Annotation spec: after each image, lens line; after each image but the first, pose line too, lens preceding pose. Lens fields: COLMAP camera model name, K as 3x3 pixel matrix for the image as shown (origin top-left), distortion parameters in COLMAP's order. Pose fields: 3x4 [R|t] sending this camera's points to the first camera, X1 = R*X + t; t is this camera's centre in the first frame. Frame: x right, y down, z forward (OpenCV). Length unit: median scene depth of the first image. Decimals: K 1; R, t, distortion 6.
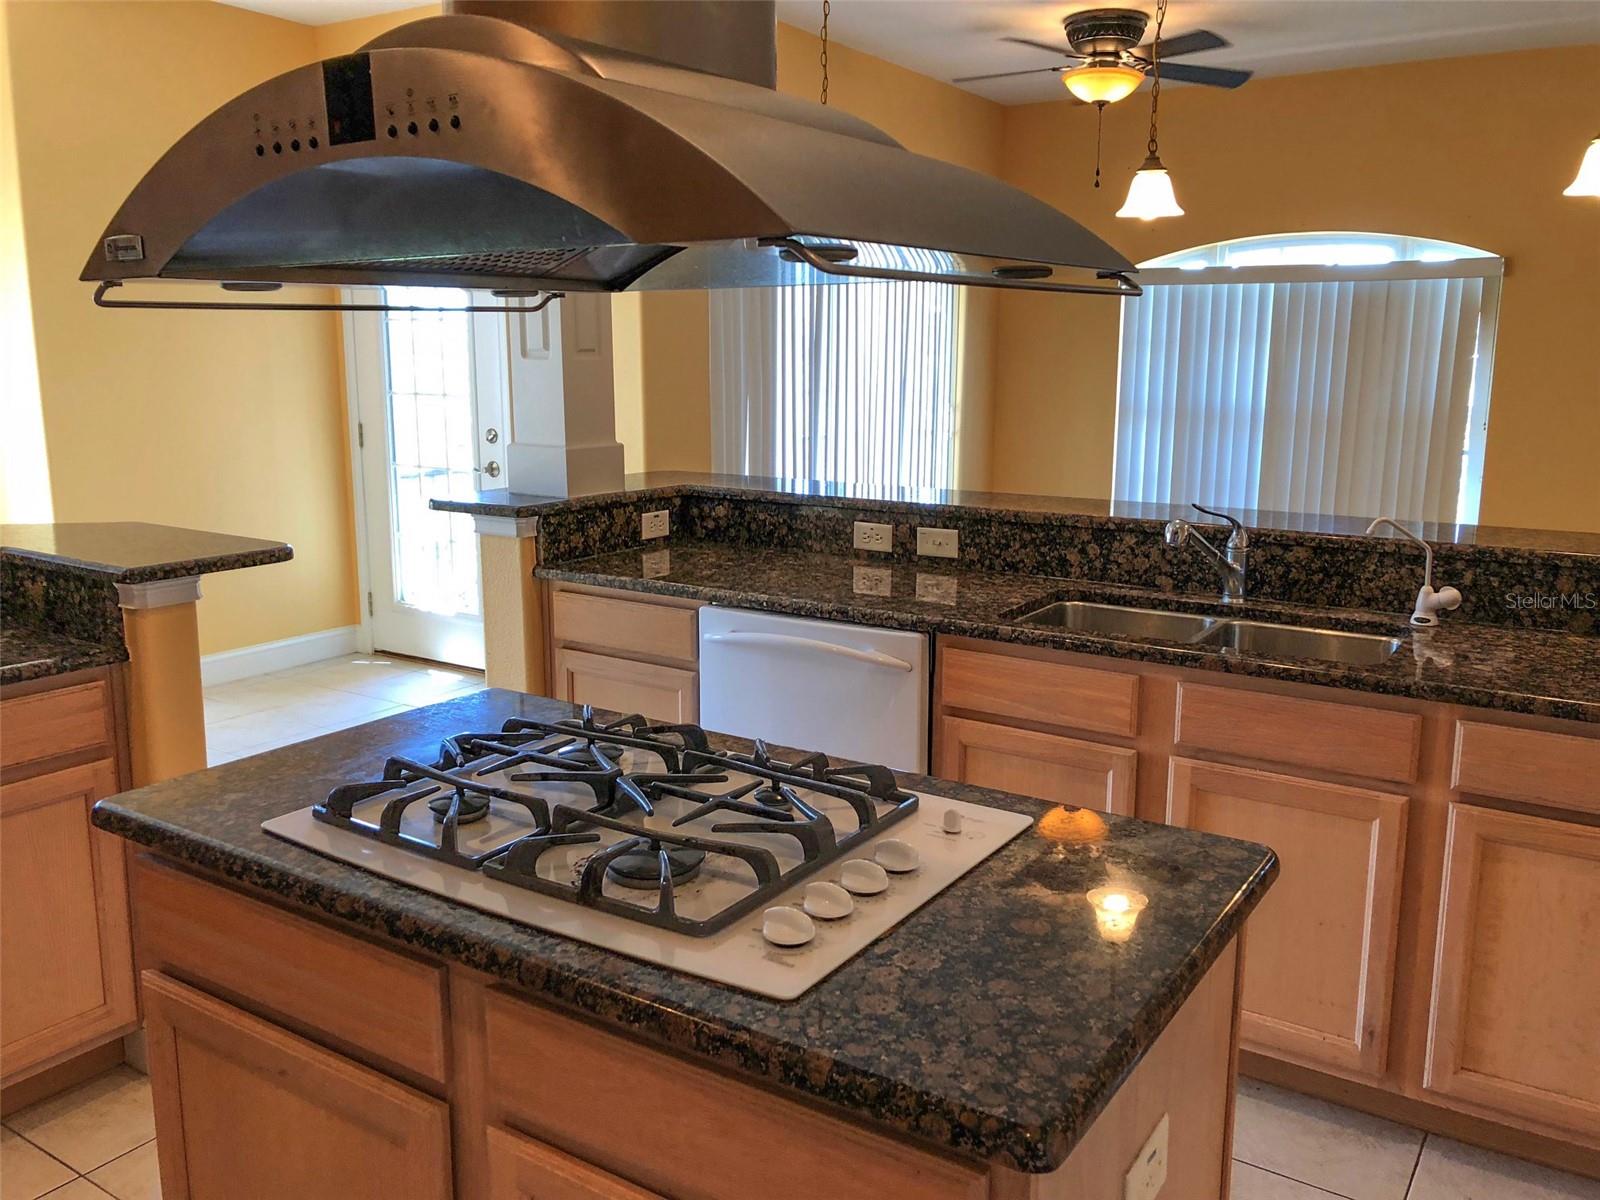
lens RADIAL K [[1302.8, 0, 845.5], [0, 1302.8, 583.9], [0, 0, 1]] dist [0.028934, -0.023587]
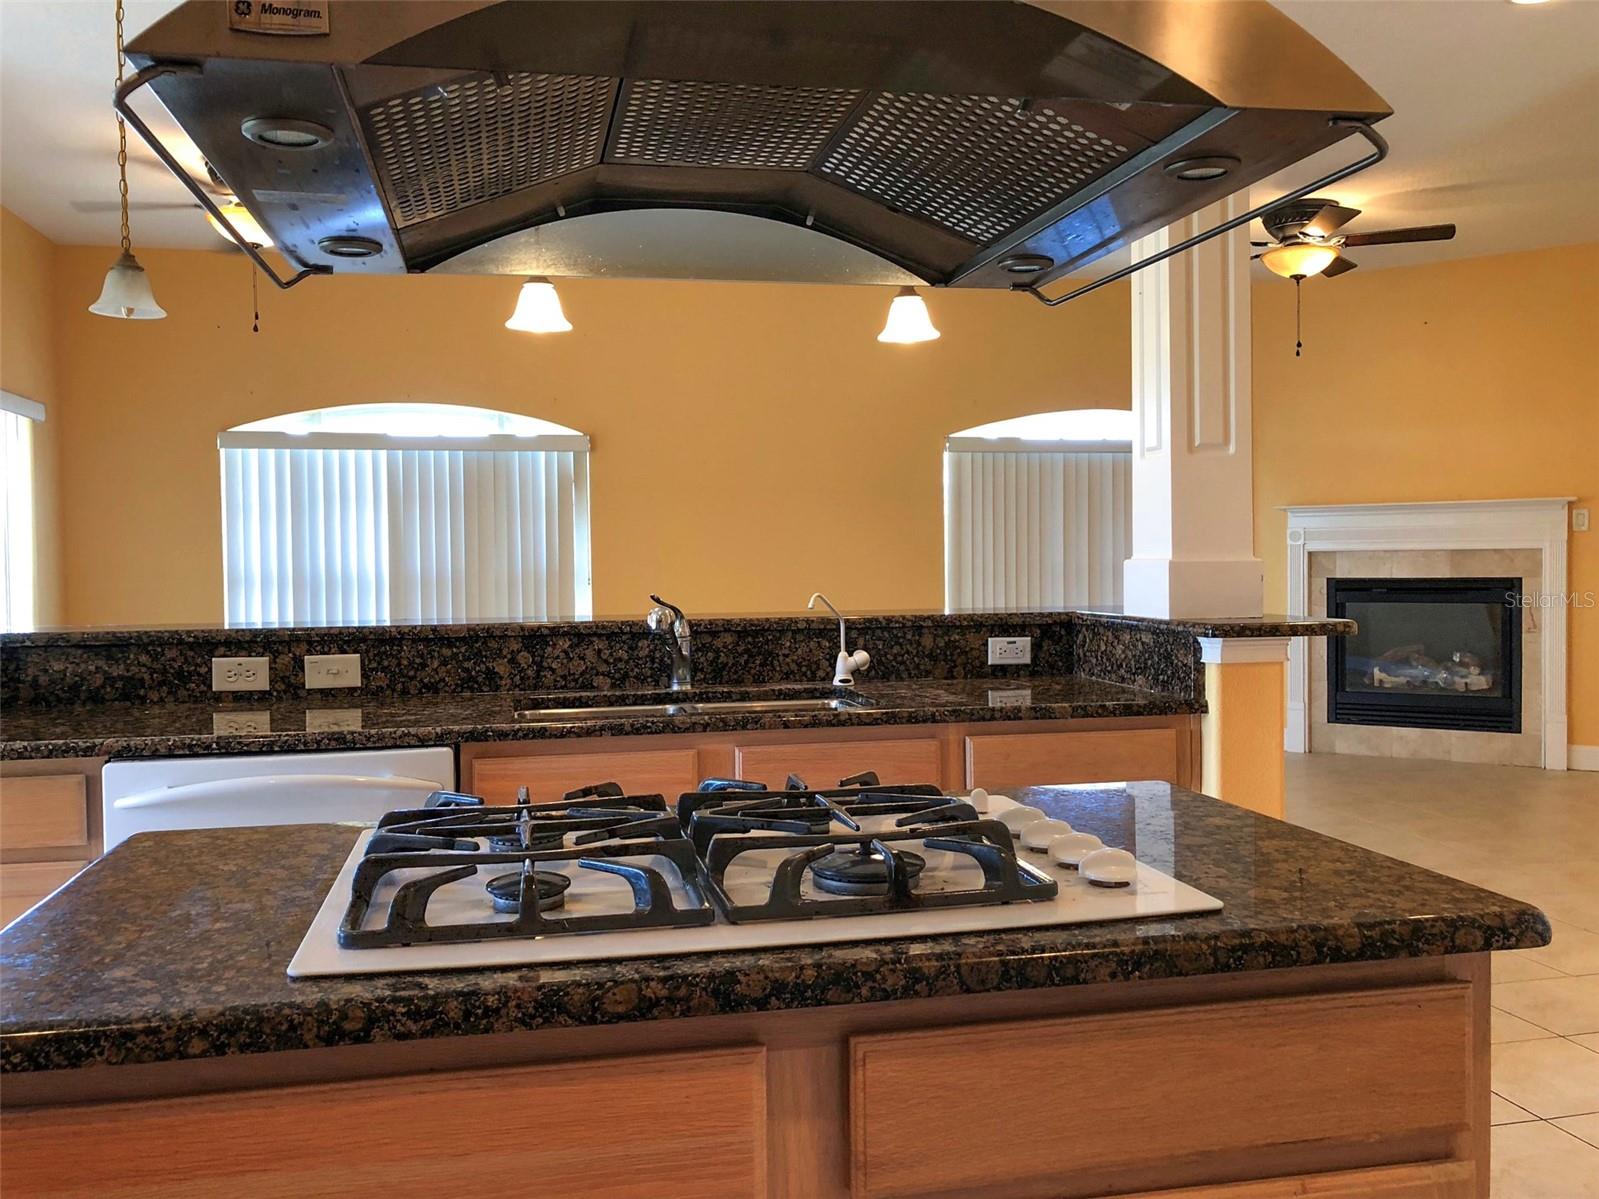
lens RADIAL K [[1302.0, 0, 800.1], [0, 1302.0, 594.5], [0, 0, 1]] dist [0.028934, -0.023587]
pose [[0.708224, -0.034606, 0.705140, -0.355776], [0.143392, 0.985030, -0.095677, 0.050565], [-0.691273, 0.168872, 0.702584, 0.183699]]
